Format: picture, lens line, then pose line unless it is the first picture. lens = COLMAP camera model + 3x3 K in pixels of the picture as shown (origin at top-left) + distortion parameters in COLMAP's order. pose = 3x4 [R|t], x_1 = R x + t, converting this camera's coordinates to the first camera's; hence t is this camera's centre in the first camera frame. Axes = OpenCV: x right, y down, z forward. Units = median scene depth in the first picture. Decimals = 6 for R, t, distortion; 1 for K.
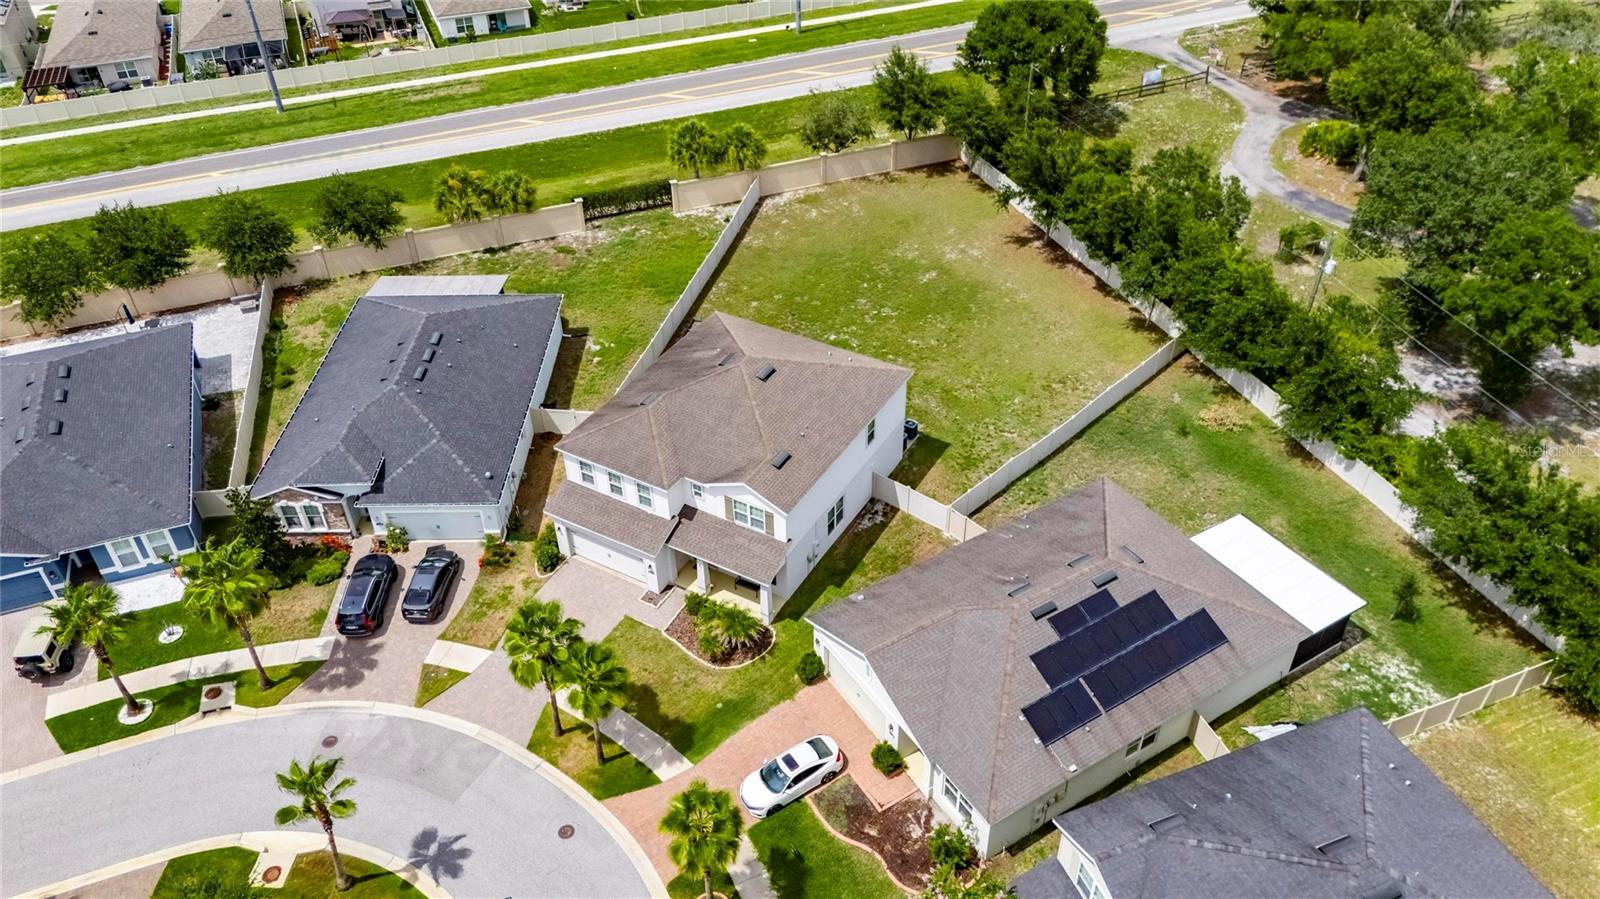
lens RADIAL K [[1178.4, 0, 800.0], [0, 1178.4, 449.5], [0, 0, 1]] dist [0.058983, -0.047815]
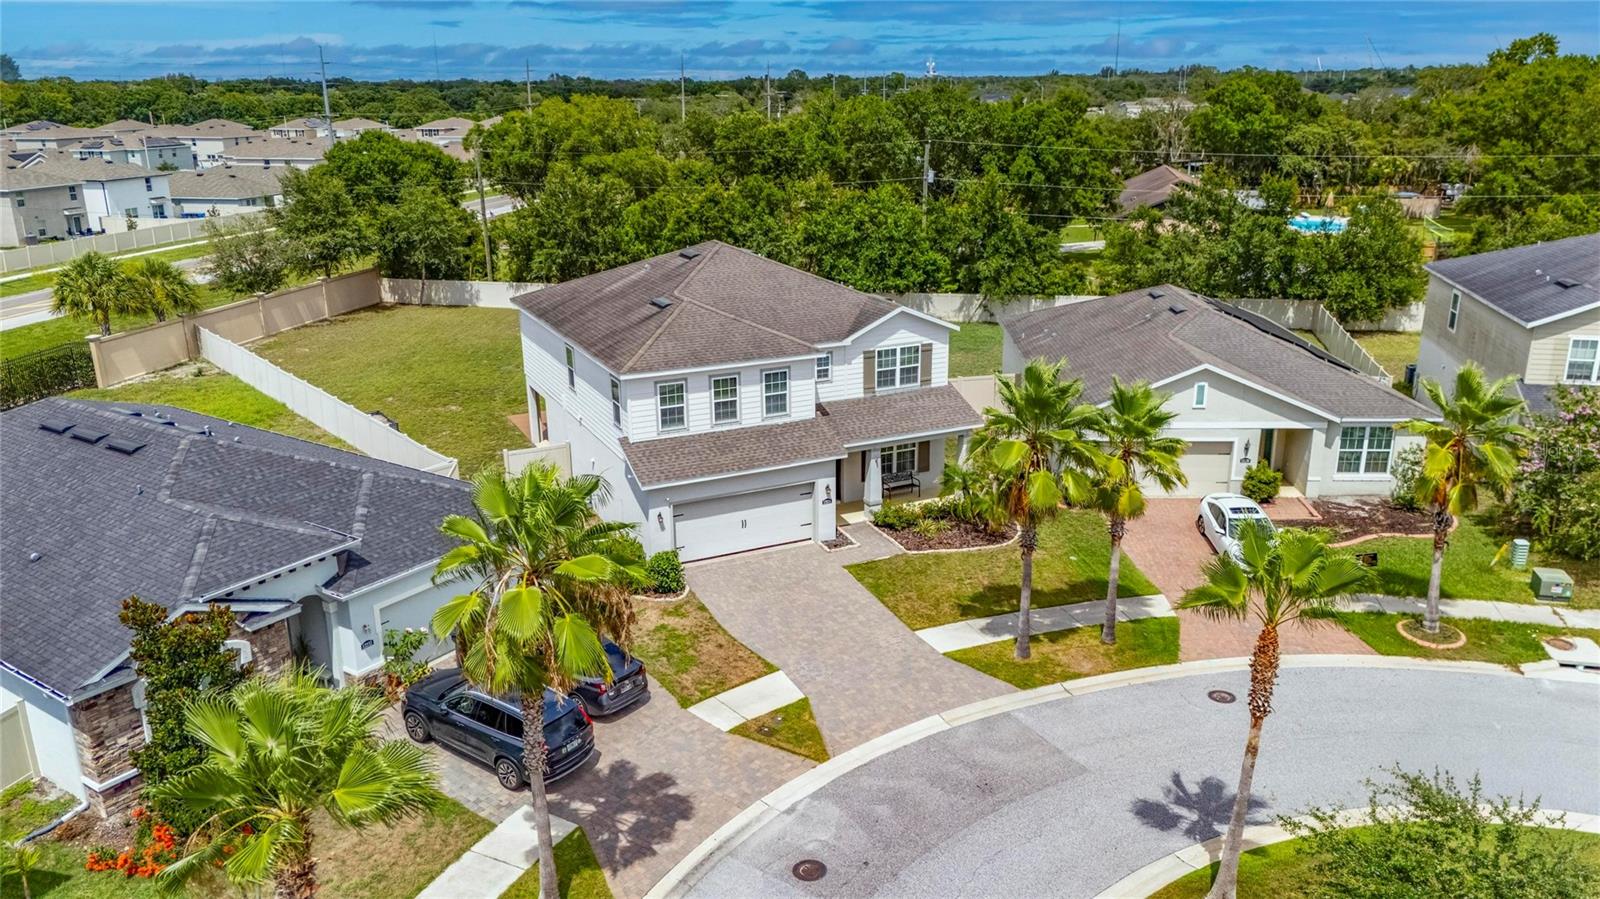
lens RADIAL K [[1178.4, 0, 800.0], [0, 1178.4, 449.5], [0, 0, 1]] dist [0.058983, -0.047815]
pose [[0.563152, -0.234215, 0.792466, -0.635112], [0.512229, 0.851469, -0.112353, 0.142936], [-0.648445, 0.469196, 0.599478, 0.593362]]
